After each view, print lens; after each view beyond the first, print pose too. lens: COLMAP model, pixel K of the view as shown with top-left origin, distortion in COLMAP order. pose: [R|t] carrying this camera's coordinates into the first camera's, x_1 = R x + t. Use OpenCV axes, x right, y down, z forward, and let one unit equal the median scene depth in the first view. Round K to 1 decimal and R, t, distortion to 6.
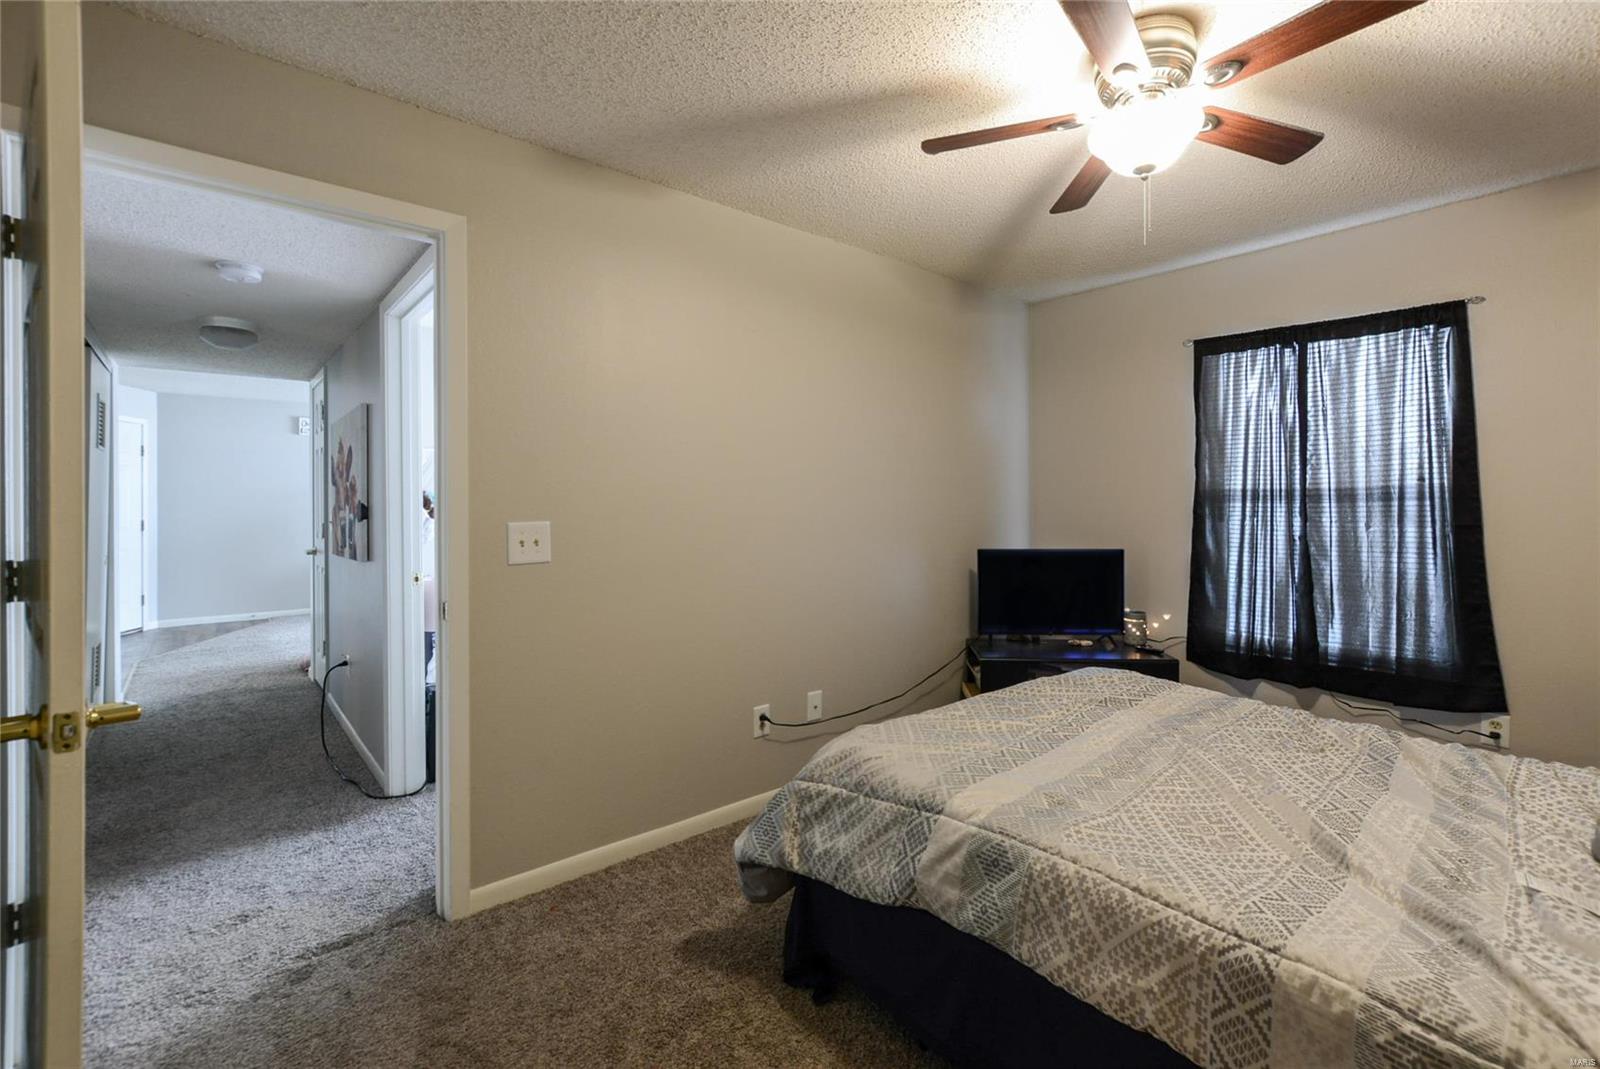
lens RADIAL K [[731.9, 0, 809.8], [0, 731.9, 495.9], [0, 0, 1]] dist [-0.011176, -0.000066]
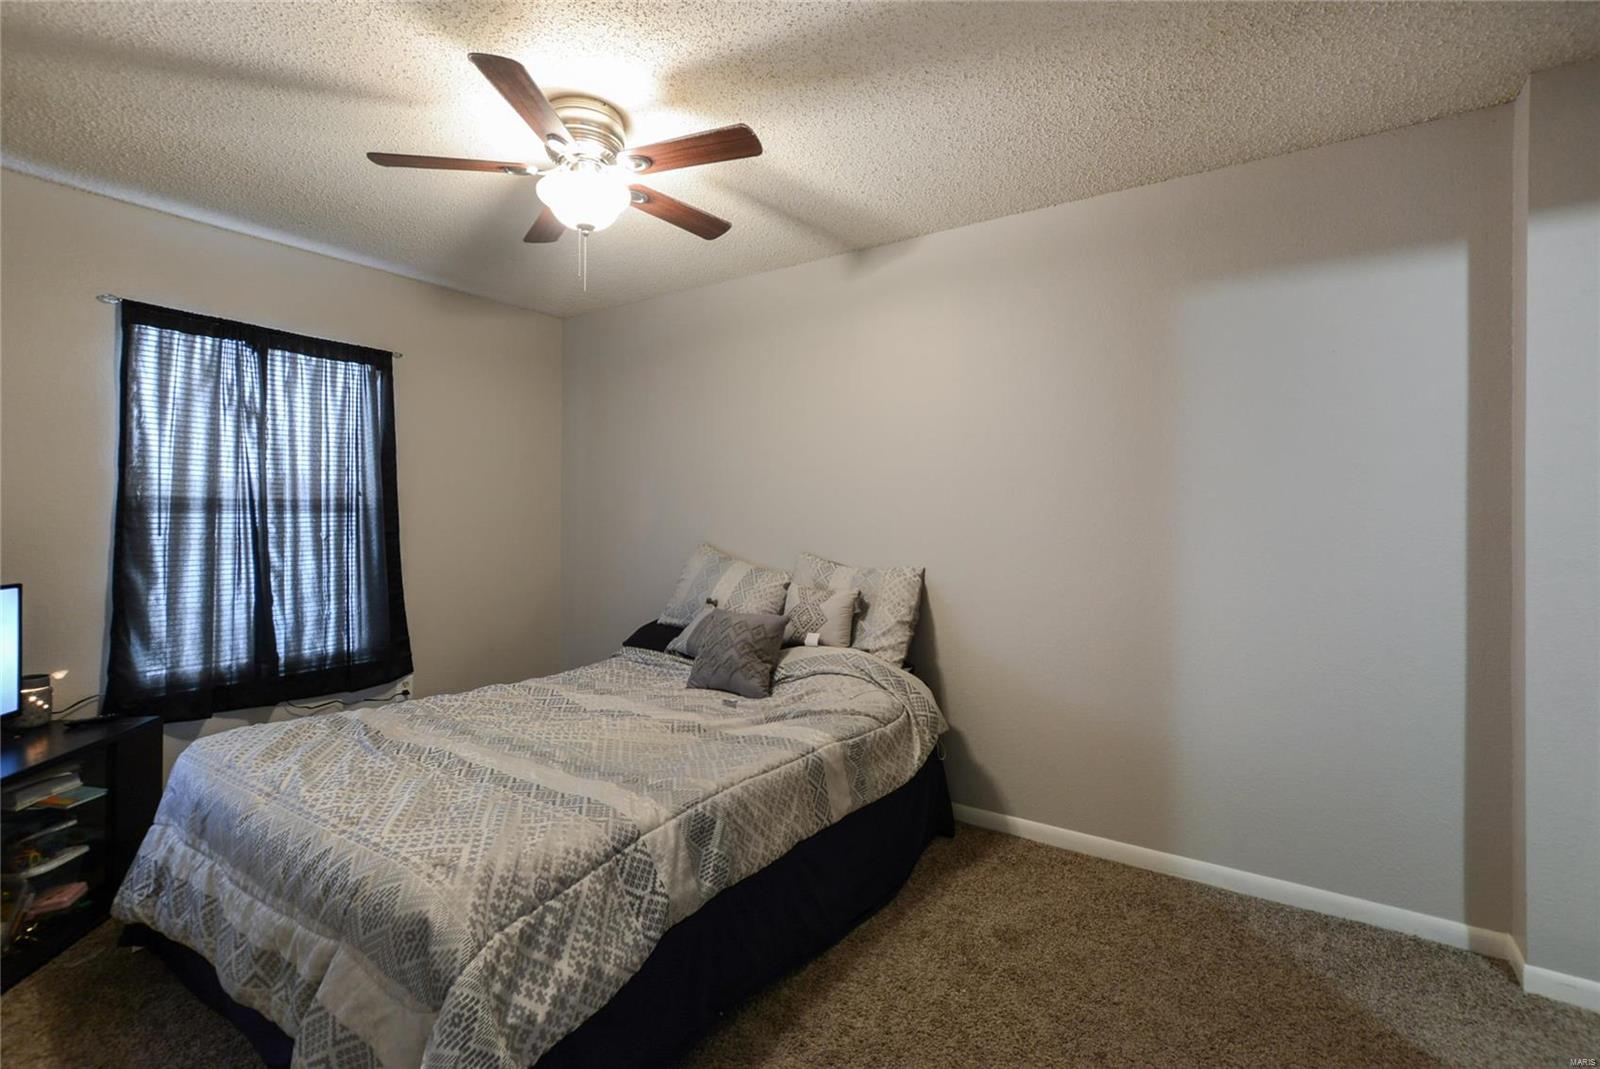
lens RADIAL K [[731.9, 0, 809.8], [0, 731.9, 495.9], [0, 0, 1]] dist [-0.011176, -0.000066]
pose [[-0.293602, 0.025189, 0.955596, -0.528125], [-0.011073, 0.999496, -0.029748, 0.008494], [-0.955864, -0.019315, -0.293175, 0.696284]]
